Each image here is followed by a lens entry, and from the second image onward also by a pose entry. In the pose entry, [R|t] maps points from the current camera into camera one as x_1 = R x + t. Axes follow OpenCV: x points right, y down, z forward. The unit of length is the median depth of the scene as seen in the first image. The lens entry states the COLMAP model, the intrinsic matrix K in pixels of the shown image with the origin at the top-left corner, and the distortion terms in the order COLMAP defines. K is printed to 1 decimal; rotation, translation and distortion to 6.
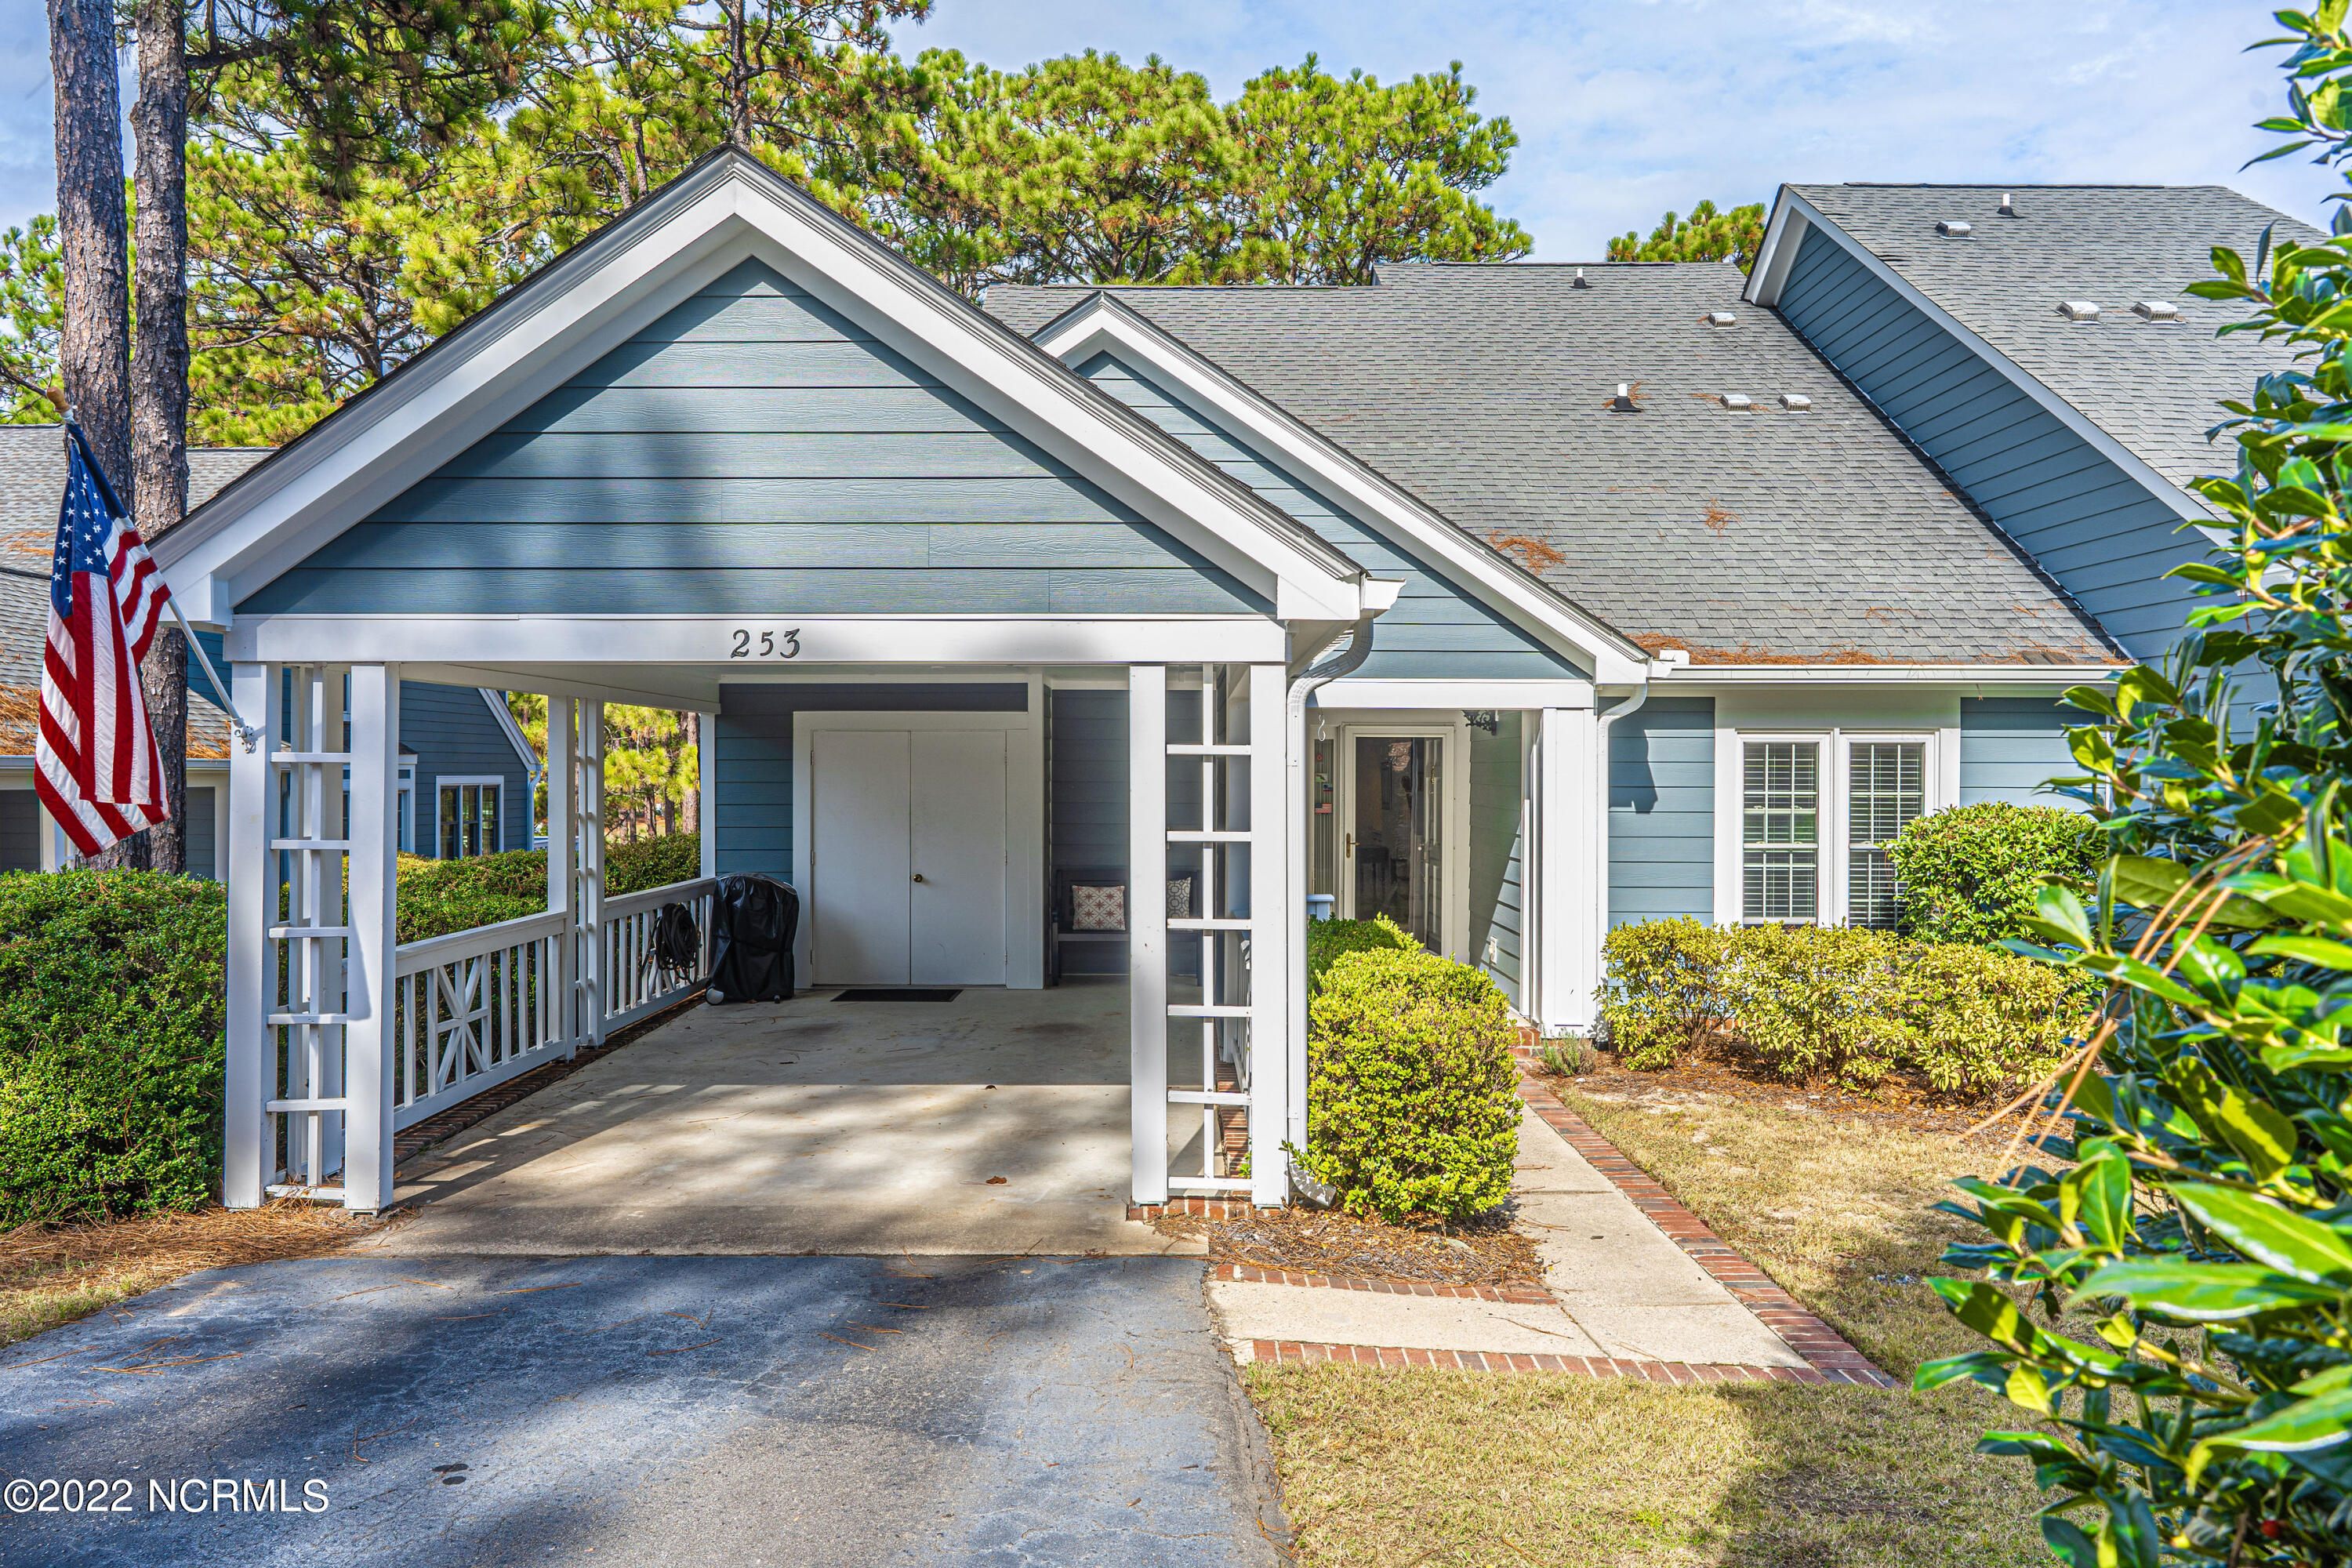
lens RADIAL K [[1574.1, 0, 1163.6], [0, 1574.1, 785.9], [0, 0, 1]] dist [-0.001379, -0.001868]
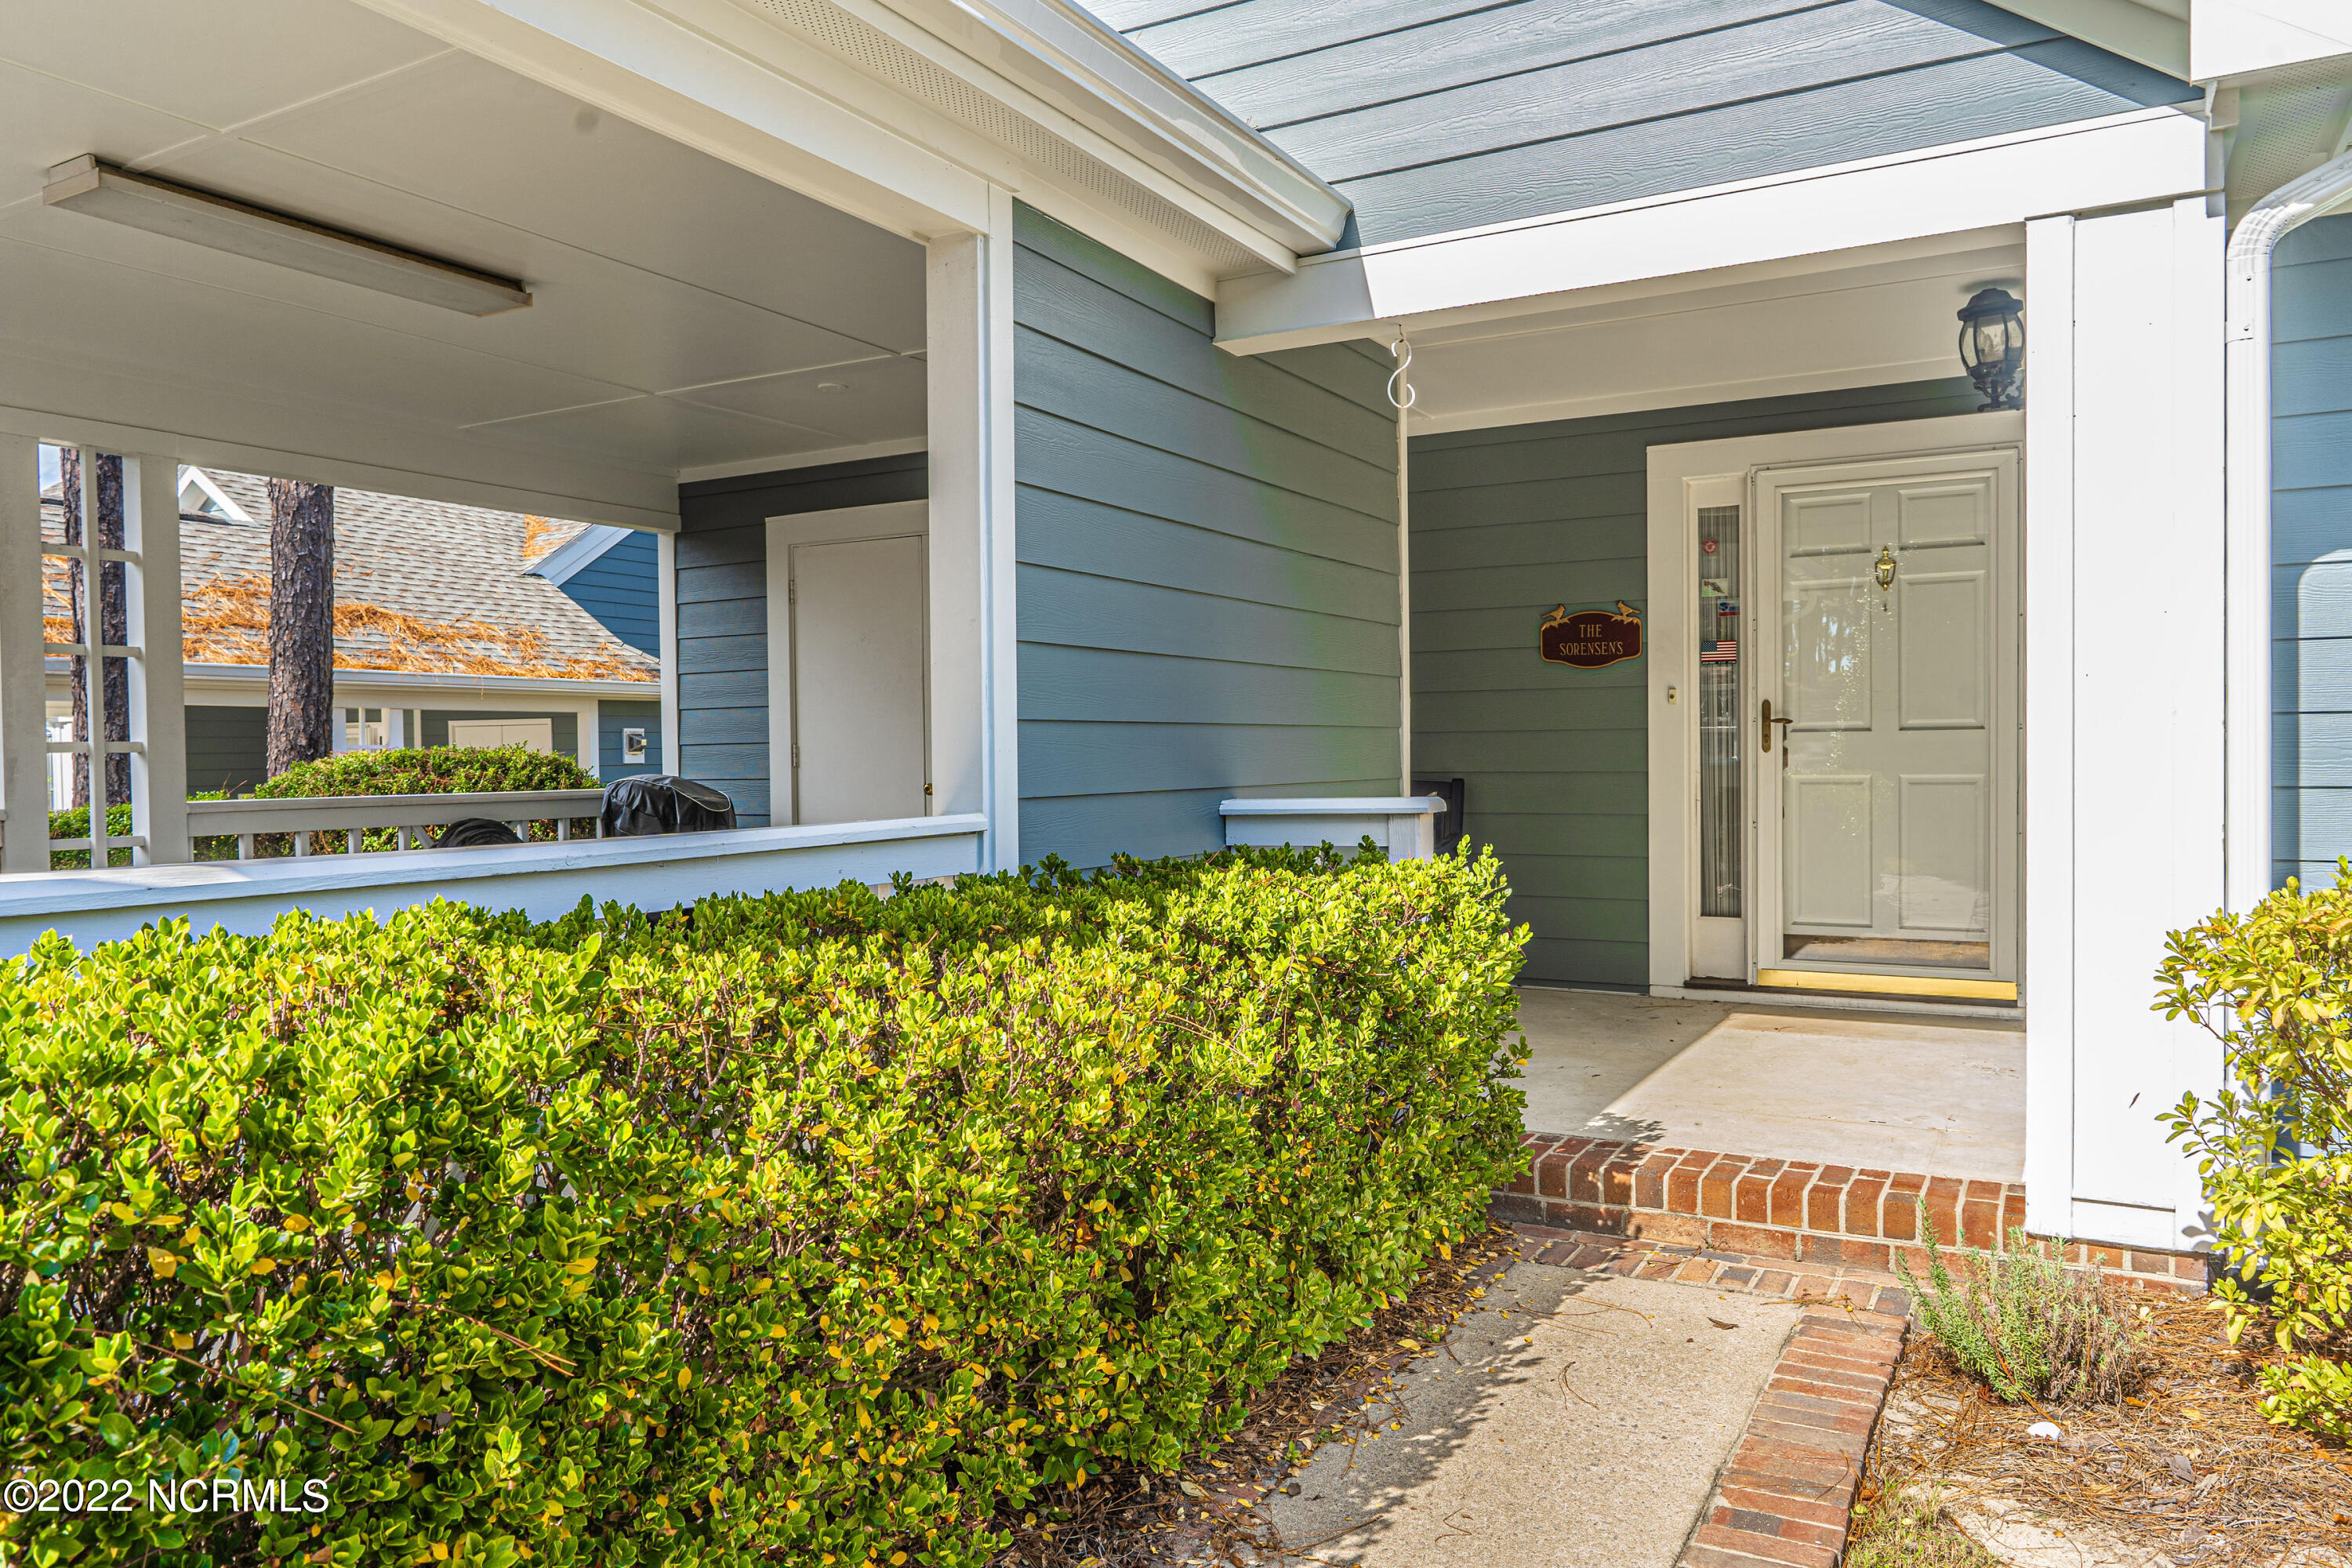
lens RADIAL K [[1622.5, 0, 1153.1], [0, 1622.5, 786.2], [0, 0, 1]] dist [-0.004871, 0.001633]
pose [[0.871847, -0.002713, -0.489771, 0.230324], [0.009566, 0.999888, 0.011489, 0.057341], [0.489685, -0.014702, 0.871775, 0.576225]]
